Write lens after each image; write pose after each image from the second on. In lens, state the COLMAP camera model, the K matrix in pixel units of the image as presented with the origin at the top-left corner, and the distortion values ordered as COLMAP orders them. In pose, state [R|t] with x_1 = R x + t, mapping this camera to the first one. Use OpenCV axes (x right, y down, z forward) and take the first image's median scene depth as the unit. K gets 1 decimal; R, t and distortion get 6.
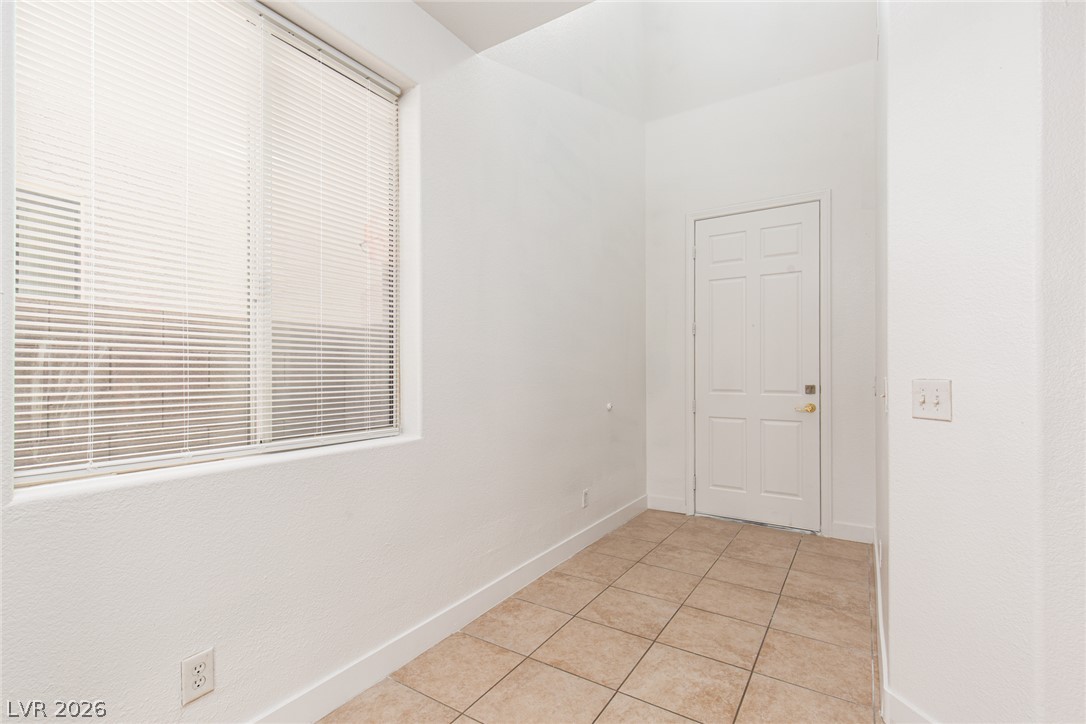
lens RADIAL K [[496.5, 0, 552.6], [0, 496.5, 365.9], [0, 0, 1]] dist [0.006110, 0.000273]
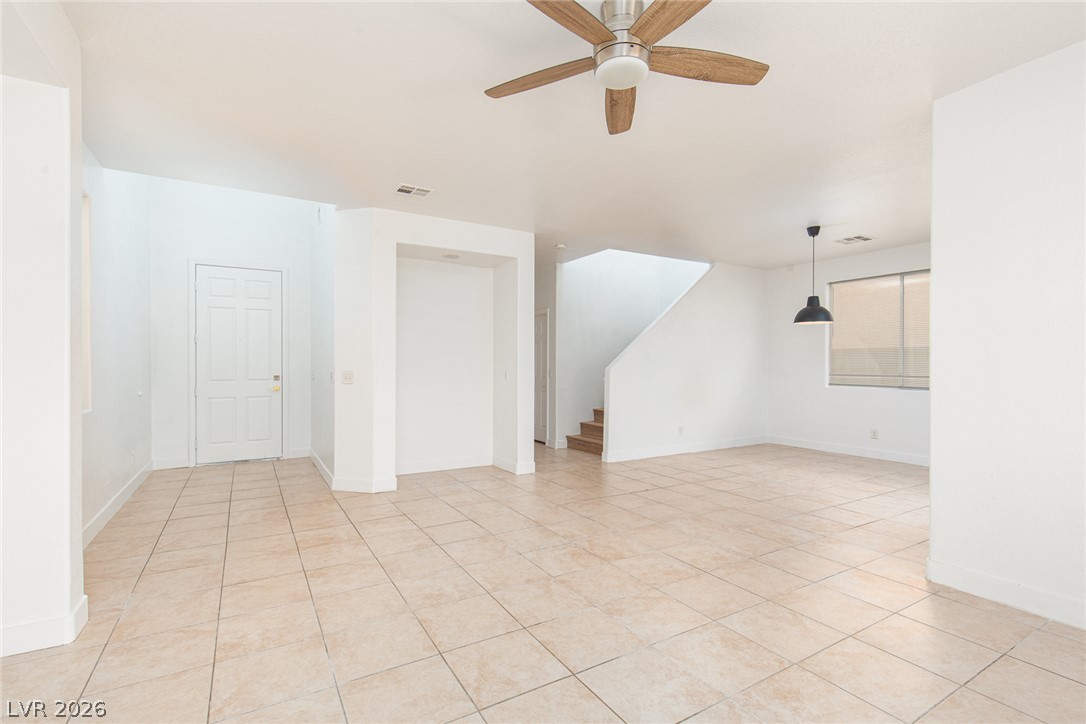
lens RADIAL K [[496.5, 0, 557.0], [0, 496.5, 361.9], [0, 0, 1]] dist [0.006110, 0.000273]
pose [[0.437905, 0.003237, 0.899016, -0.617810], [-0.009314, 0.999956, 0.000936, -0.020056], [-0.898973, -0.008783, 0.437916, -0.649746]]
